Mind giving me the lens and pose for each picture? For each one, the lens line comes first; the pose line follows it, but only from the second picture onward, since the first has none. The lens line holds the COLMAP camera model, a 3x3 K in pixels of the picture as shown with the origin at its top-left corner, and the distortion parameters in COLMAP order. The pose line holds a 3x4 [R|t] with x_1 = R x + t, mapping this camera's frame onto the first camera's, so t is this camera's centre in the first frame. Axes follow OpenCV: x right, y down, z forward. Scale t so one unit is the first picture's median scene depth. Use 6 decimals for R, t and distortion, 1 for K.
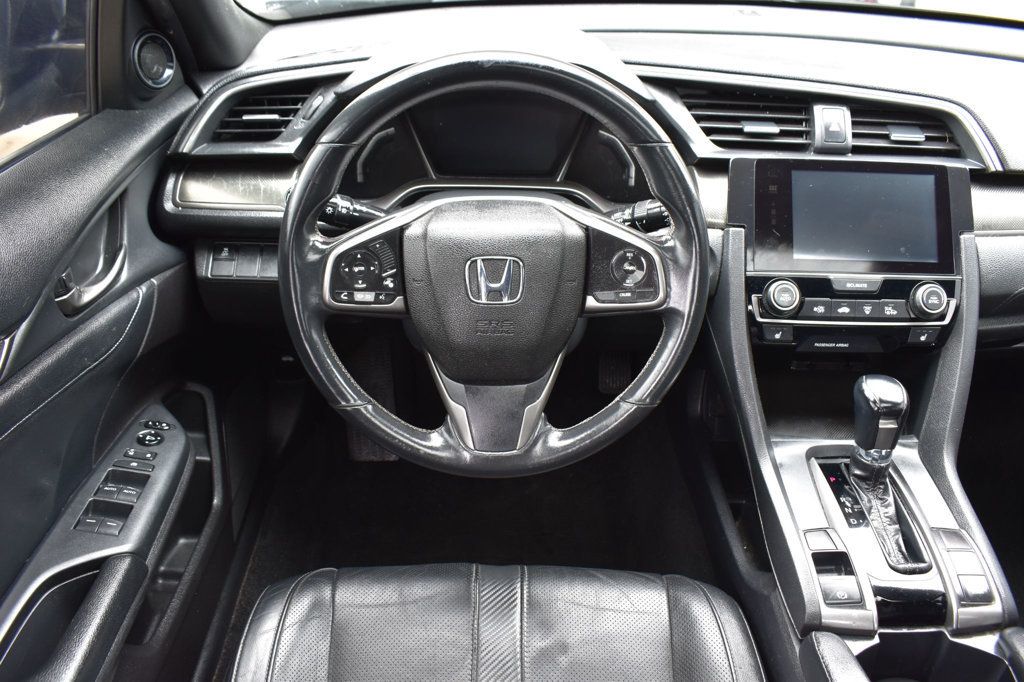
lens RADIAL K [[857.4, 0, 512.0], [0, 857.4, 341.0], [0, 0, 1]] dist [-0.086816, -0.001518]
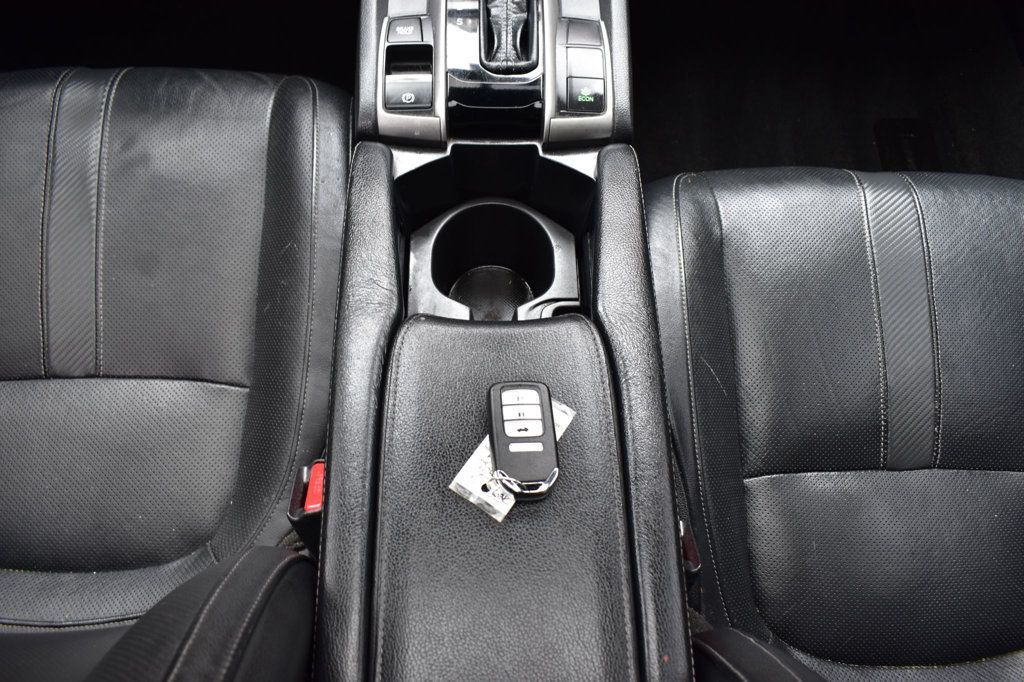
lens RADIAL K [[802.7, 0, 512.0], [0, 802.7, 341.0], [0, 0, 1]] dist [-0.096692, 0.005257]
pose [[0.999990, 0.003699, 0.002381, 0.439325], [-0.004399, 0.839617, 0.543161, 0.072691], [0.000009, -0.543166, 0.839625, 0.199000]]
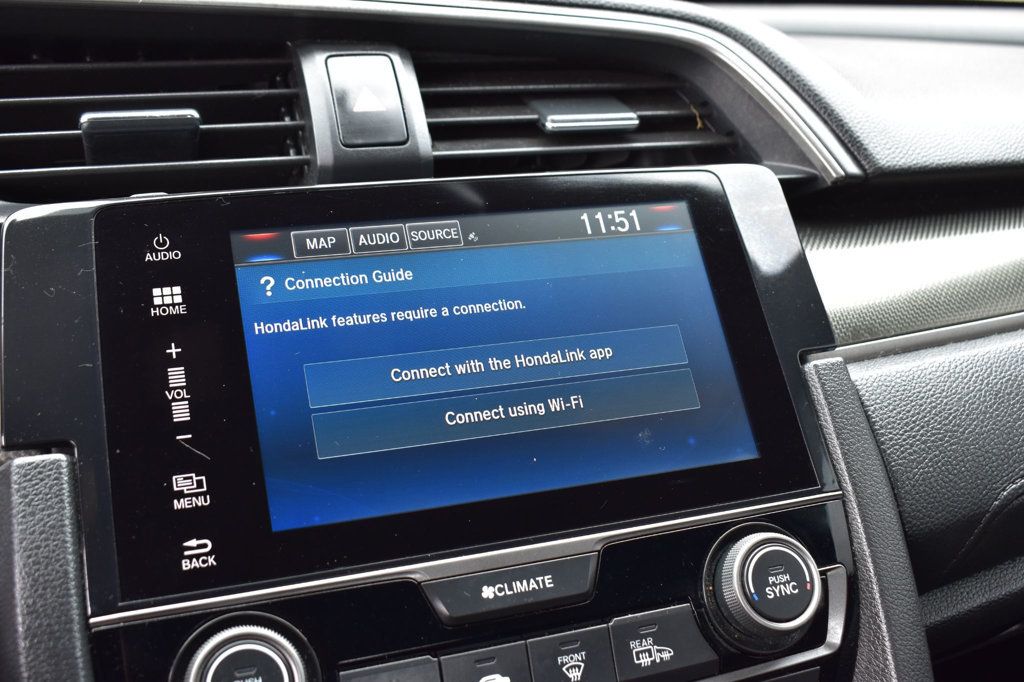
lens RADIAL K [[1100.5, 0, 512.0], [0, 1100.5, 341.0], [0, 0, 1]] dist [-0.084142, 0.021216]
pose [[0.942382, -0.120156, 0.312217, 0.314692], [0.197917, 0.952671, -0.230752, -0.062535], [-0.269714, 0.279249, 0.921561, 0.668969]]
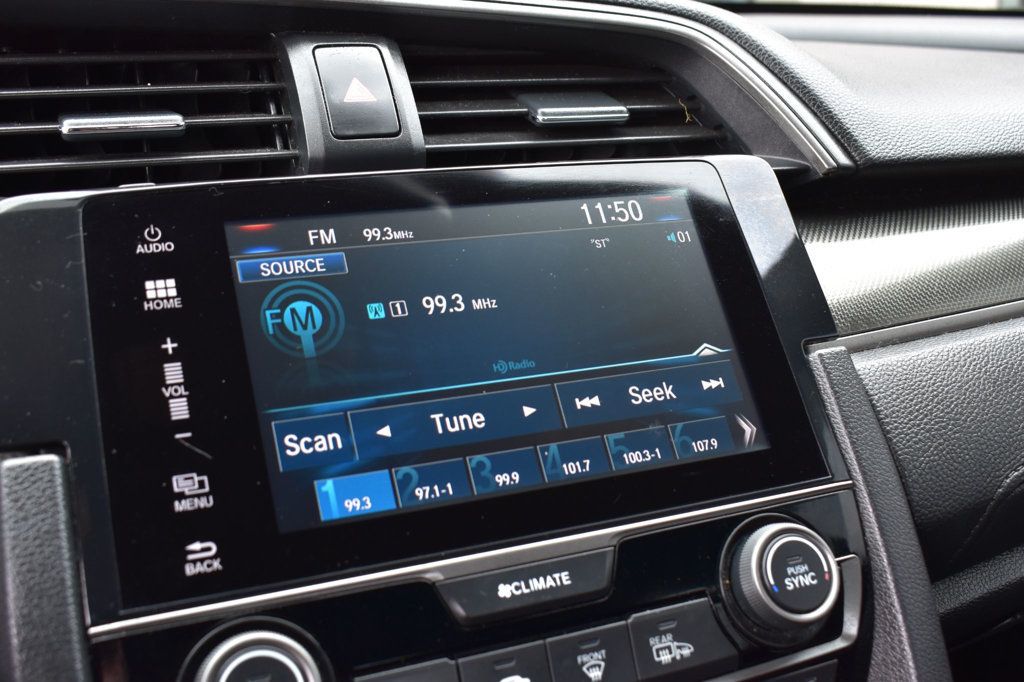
lens RADIAL K [[1100.5, 0, 512.0], [0, 1100.5, 341.0], [0, 0, 1]] dist [-0.084142, 0.021216]
pose [[0.921683, -0.129735, 0.365608, 0.294957], [0.227872, 0.943760, -0.239566, -0.059454], [-0.313966, 0.304116, 0.899410, 0.690358]]
